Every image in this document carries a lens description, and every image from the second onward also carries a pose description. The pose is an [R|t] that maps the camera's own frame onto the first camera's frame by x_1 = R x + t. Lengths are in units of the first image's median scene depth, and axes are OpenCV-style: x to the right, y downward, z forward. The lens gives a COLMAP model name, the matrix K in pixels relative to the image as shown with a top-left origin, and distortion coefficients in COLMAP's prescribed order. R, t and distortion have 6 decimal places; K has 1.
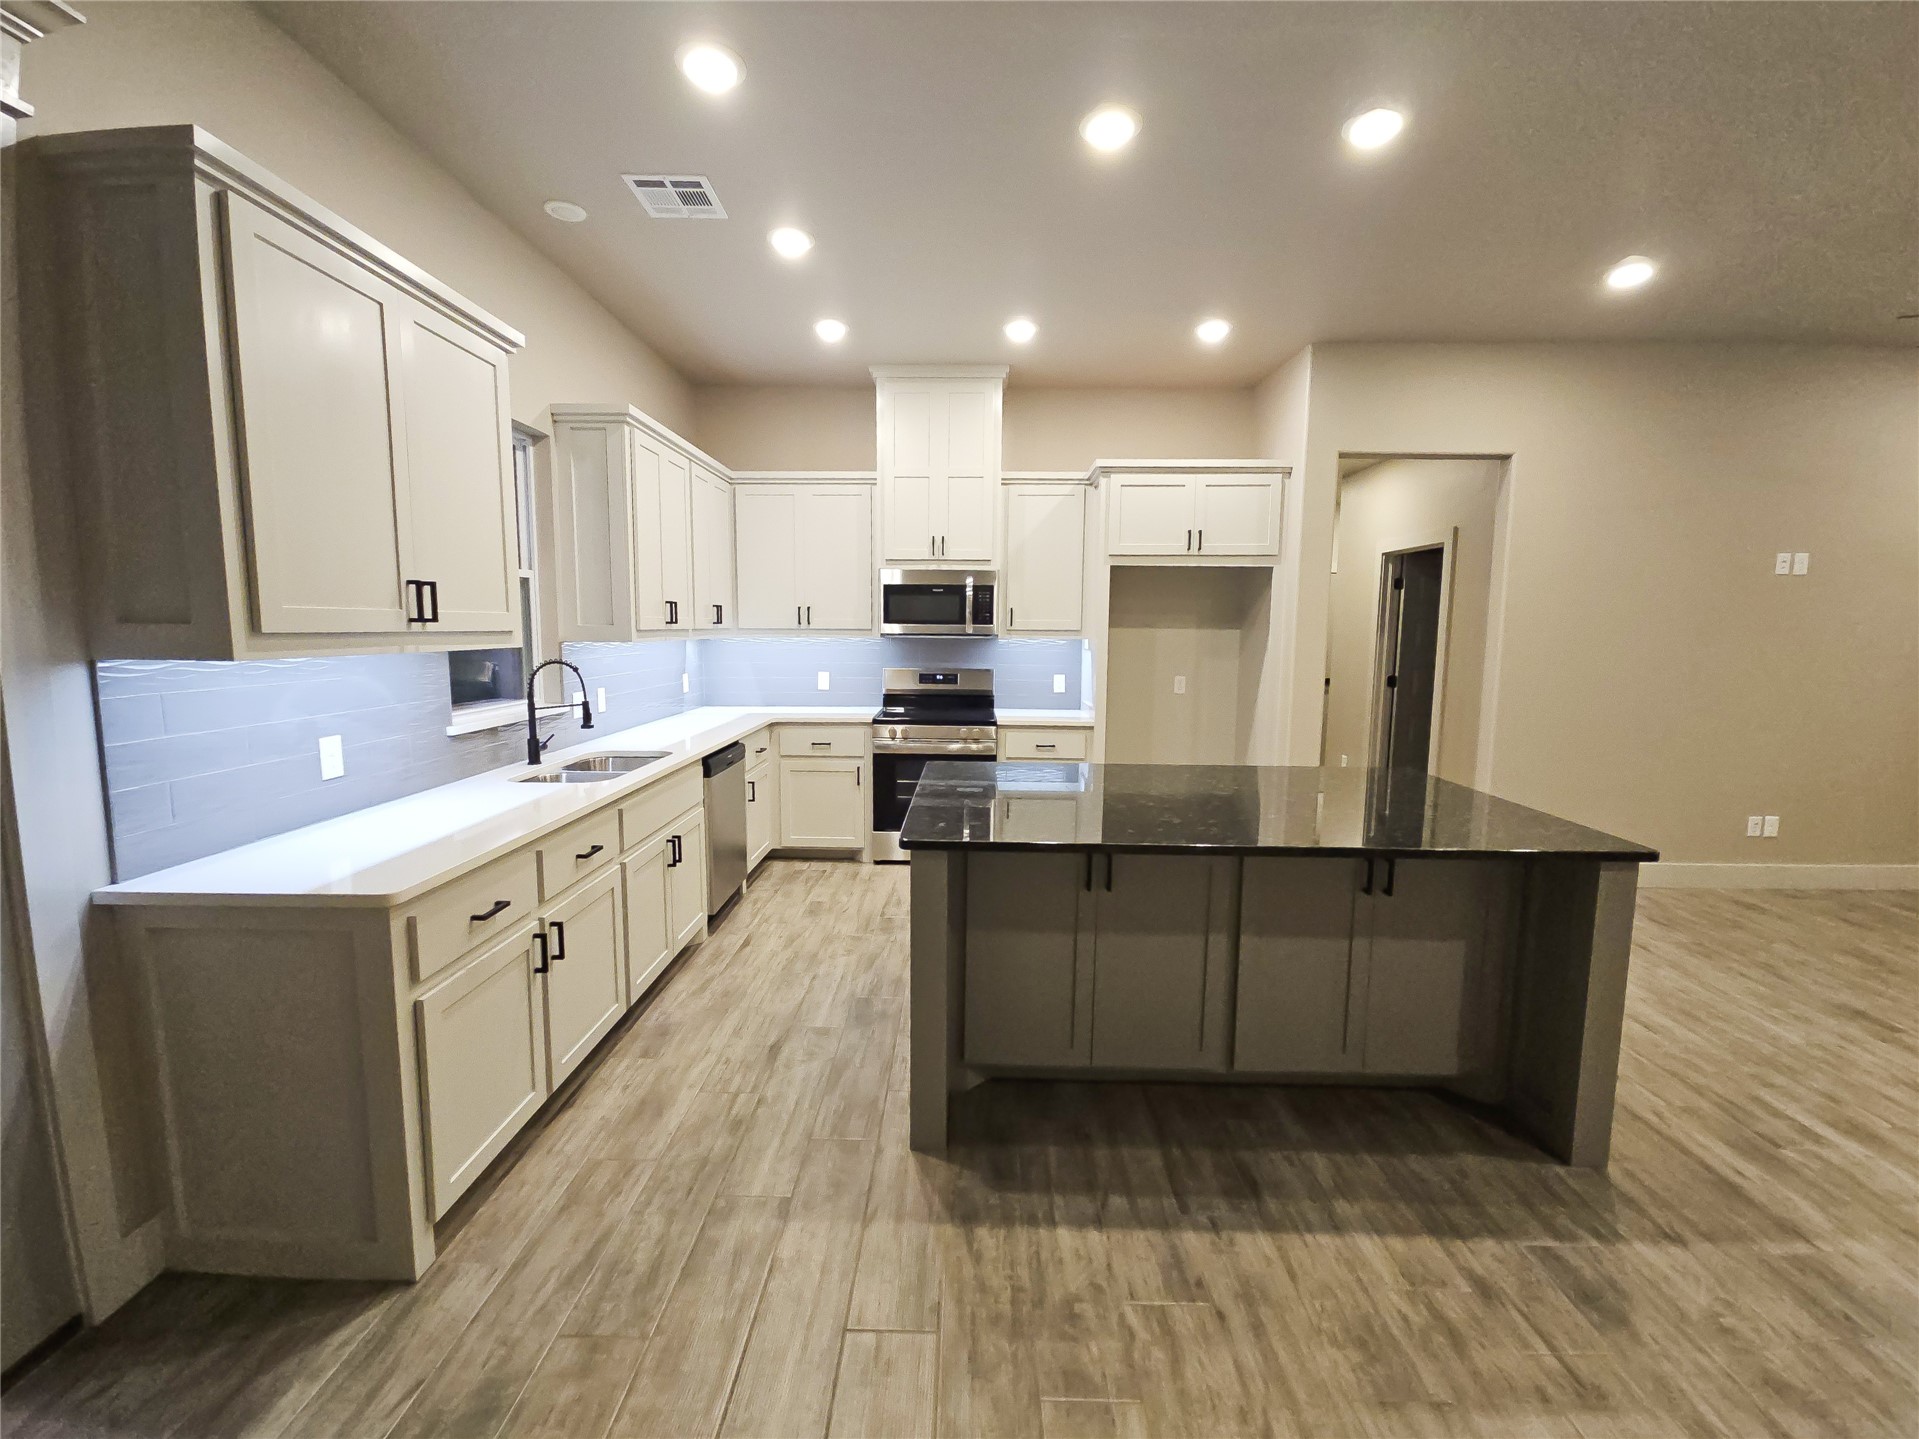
lens RADIAL K [[814.5, 0, 950.2], [0, 814.5, 714.4], [0, 0, 1]] dist [0.019411, -0.014542]
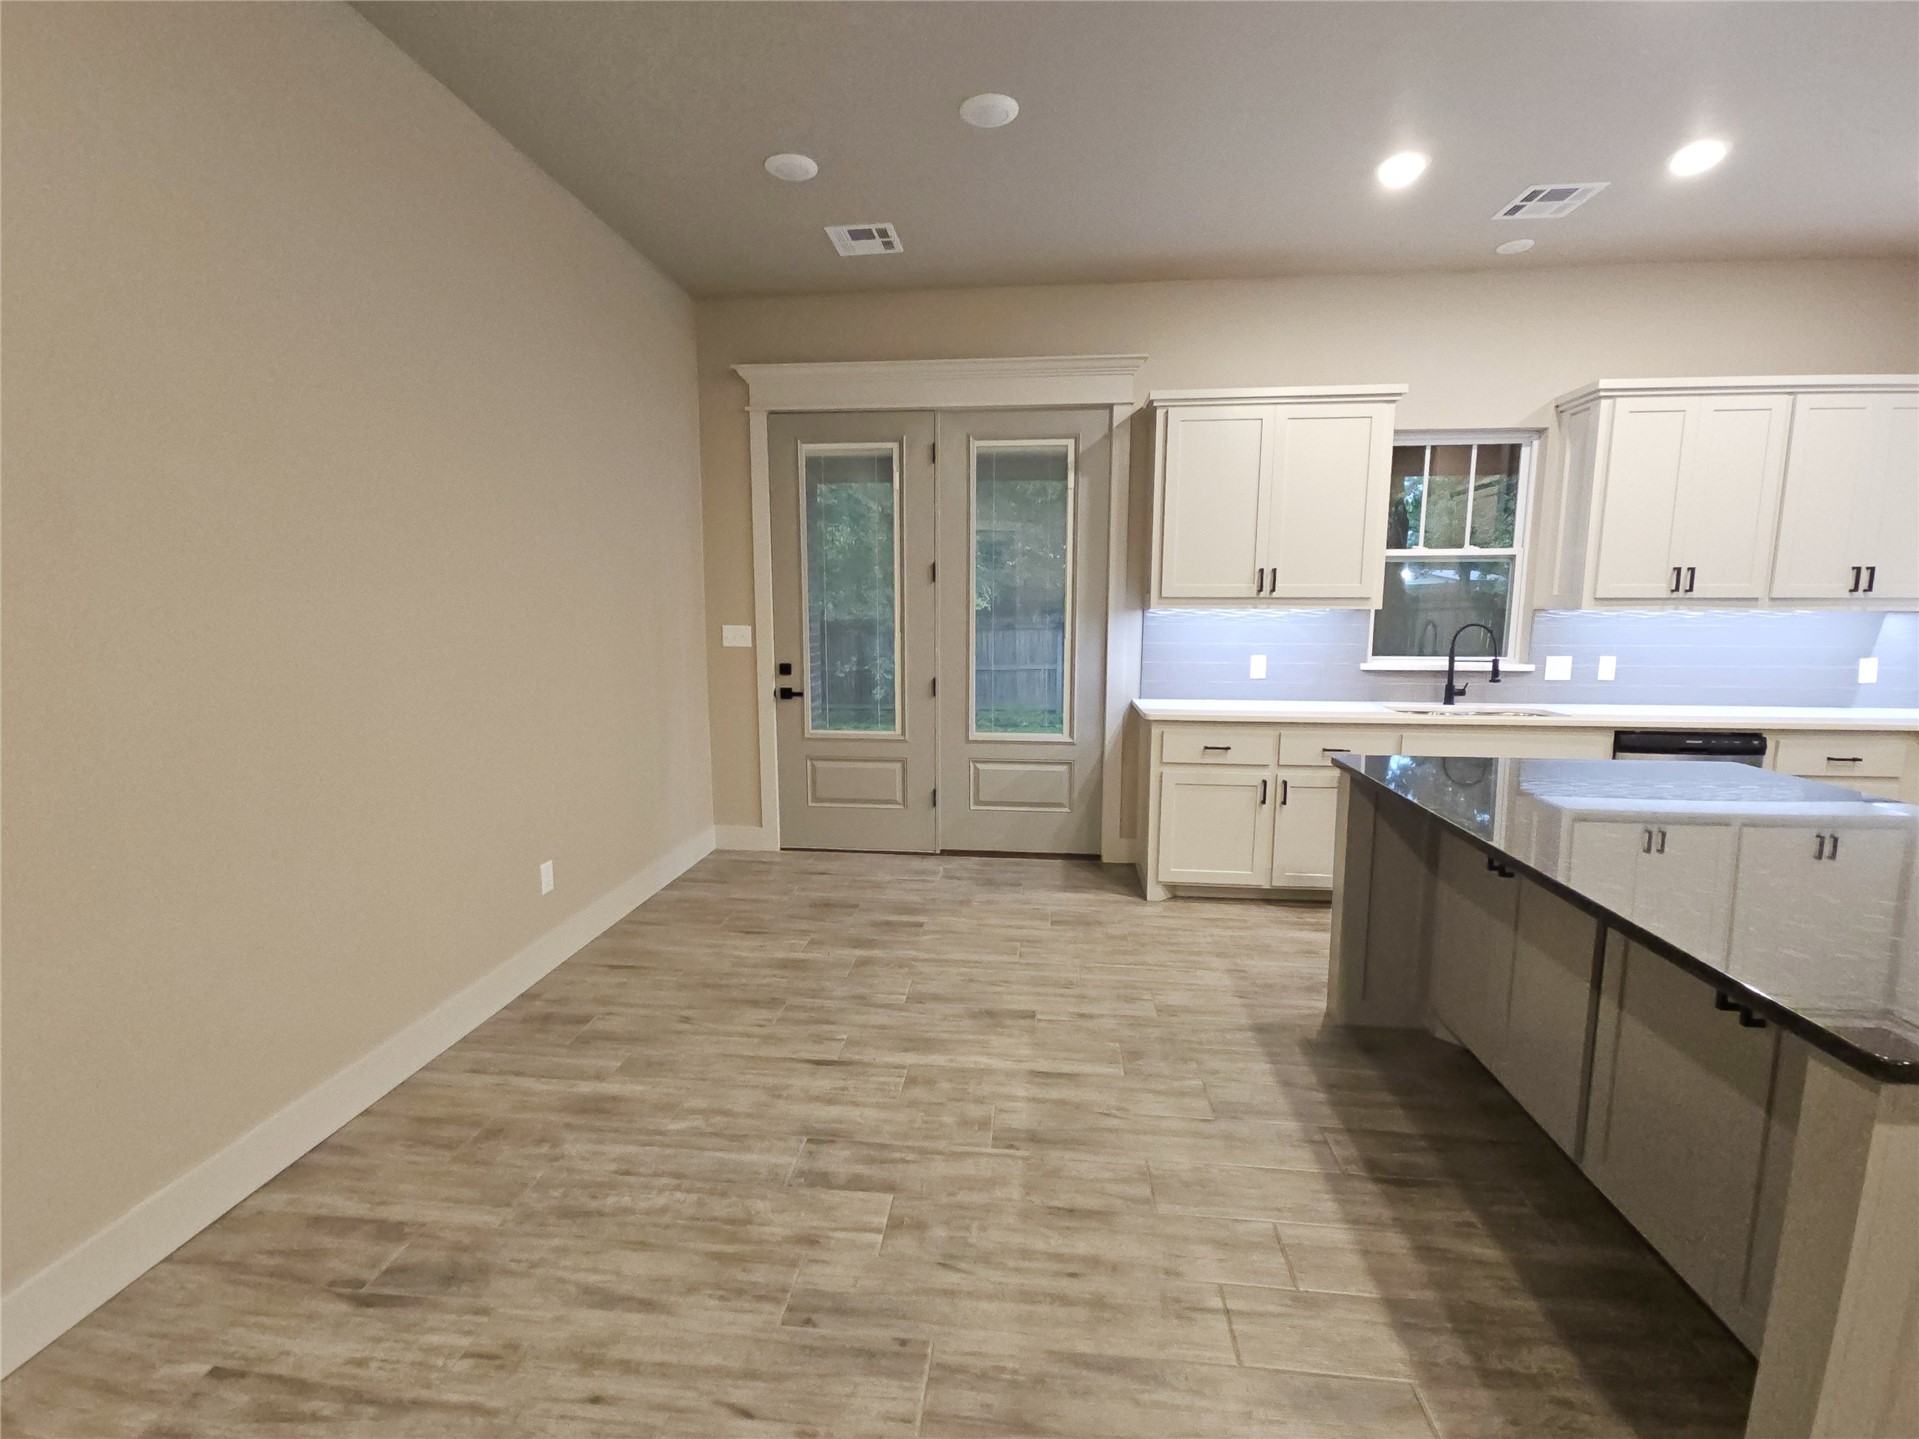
lens RADIAL K [[856.5, 0, 959.5], [0, 856.5, 719.5], [0, 0, 1]] dist [-0.000300, -0.000278]
pose [[-0.078106, 0.126118, -0.988936, 0.867240], [-0.110643, 0.984741, 0.134322, -0.011331], [0.990786, 0.119910, -0.062960, 0.338729]]
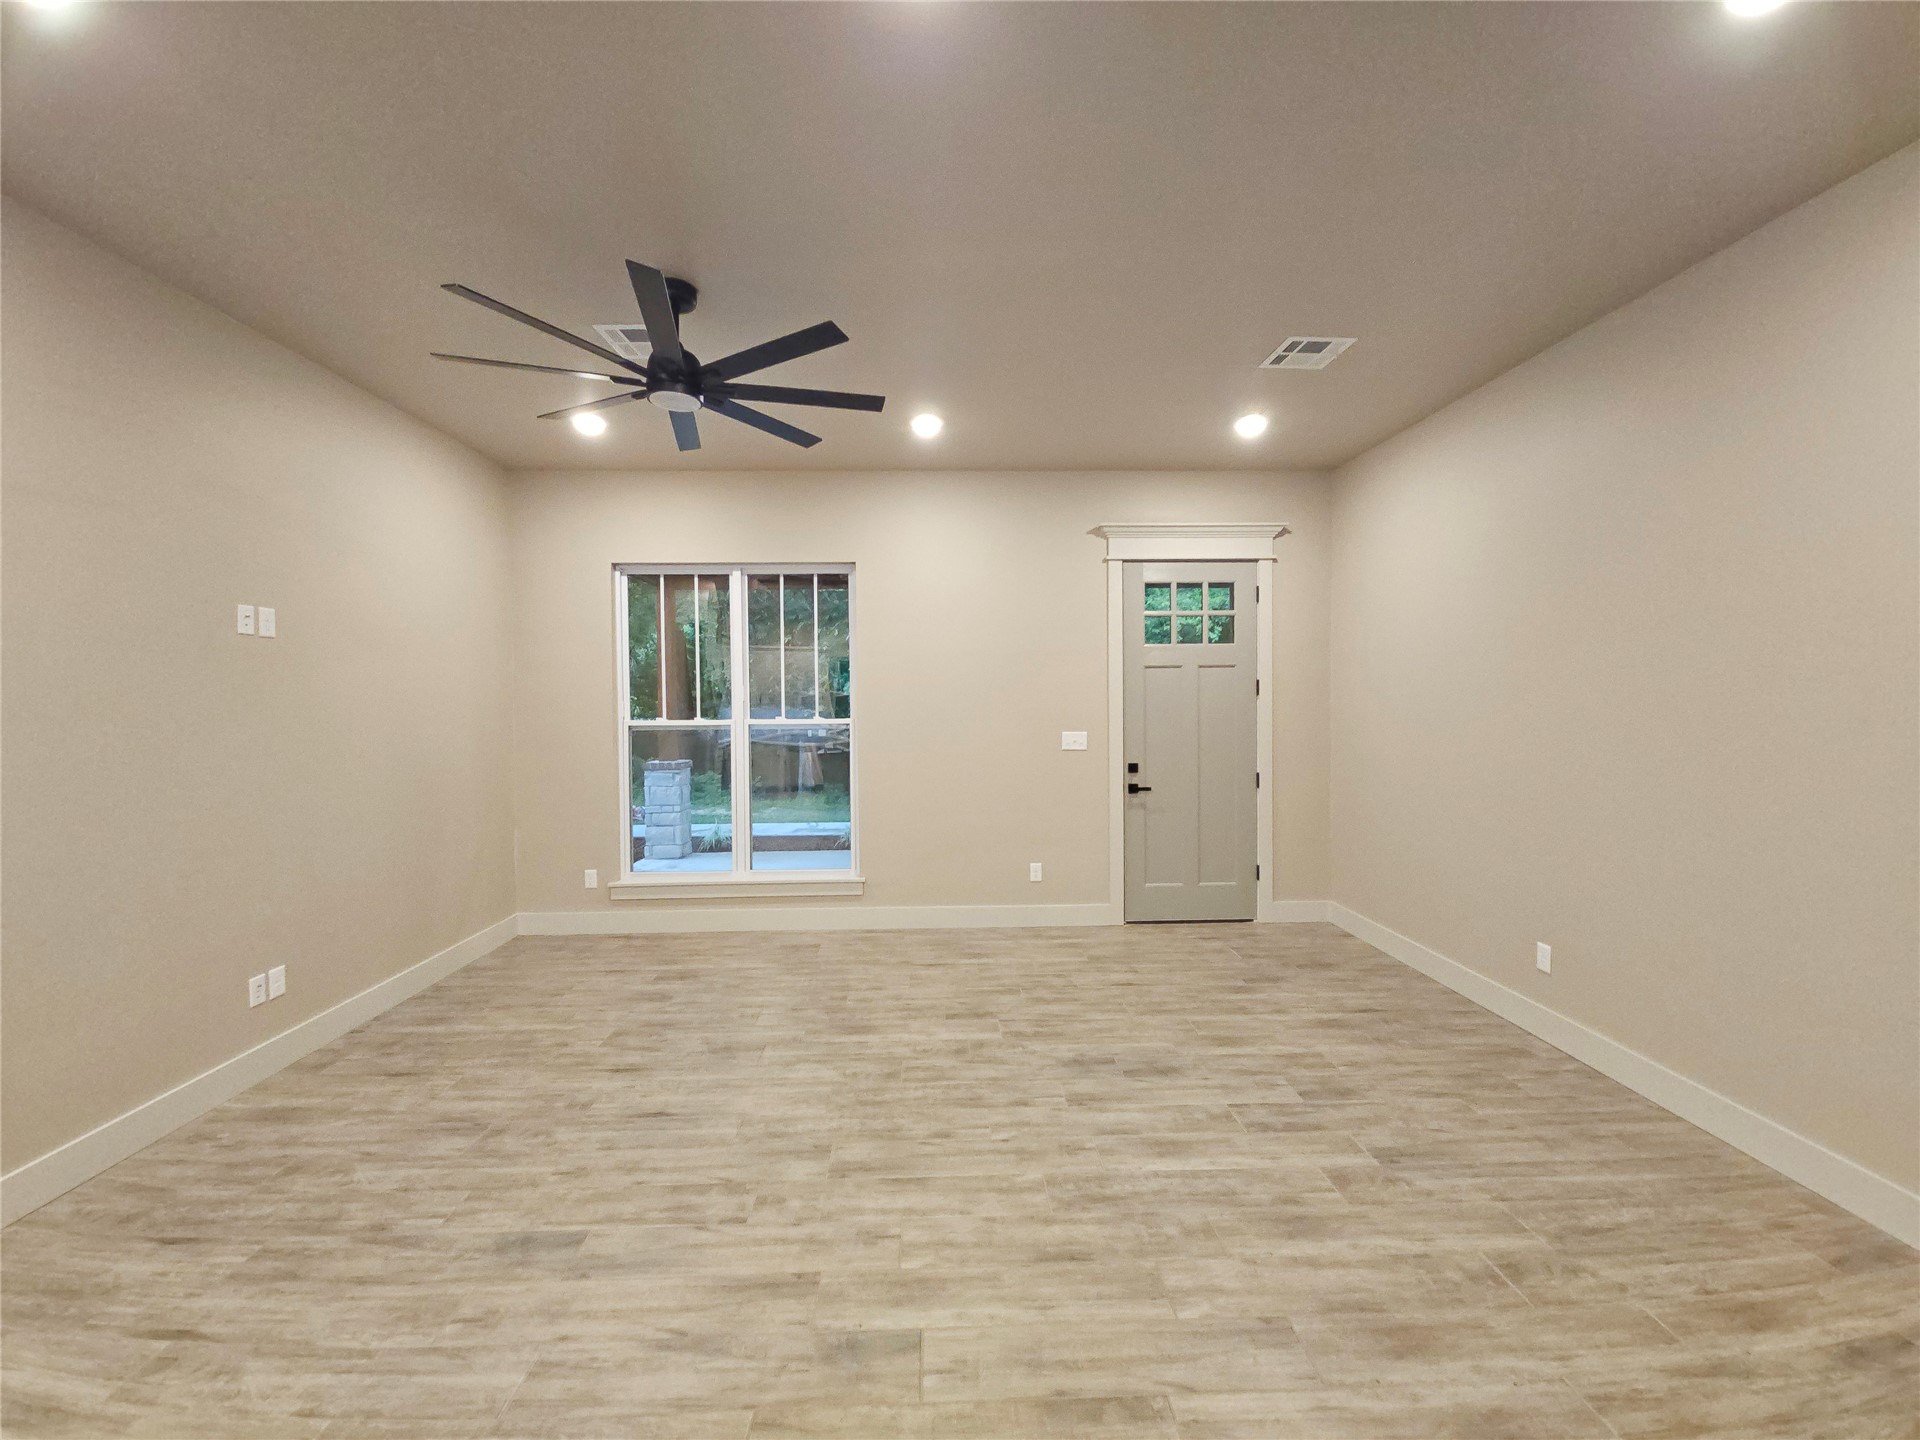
lens RADIAL K [[778.4, 0, 953.5], [0, 778.4, 718.5], [0, 0, 1]] dist [-0.000147, -0.000052]
pose [[-0.054699, -0.027856, 0.998114, 0.408352], [0.115737, 0.992696, 0.034047, -0.066949], [-0.991773, 0.117381, -0.051076, 0.582389]]
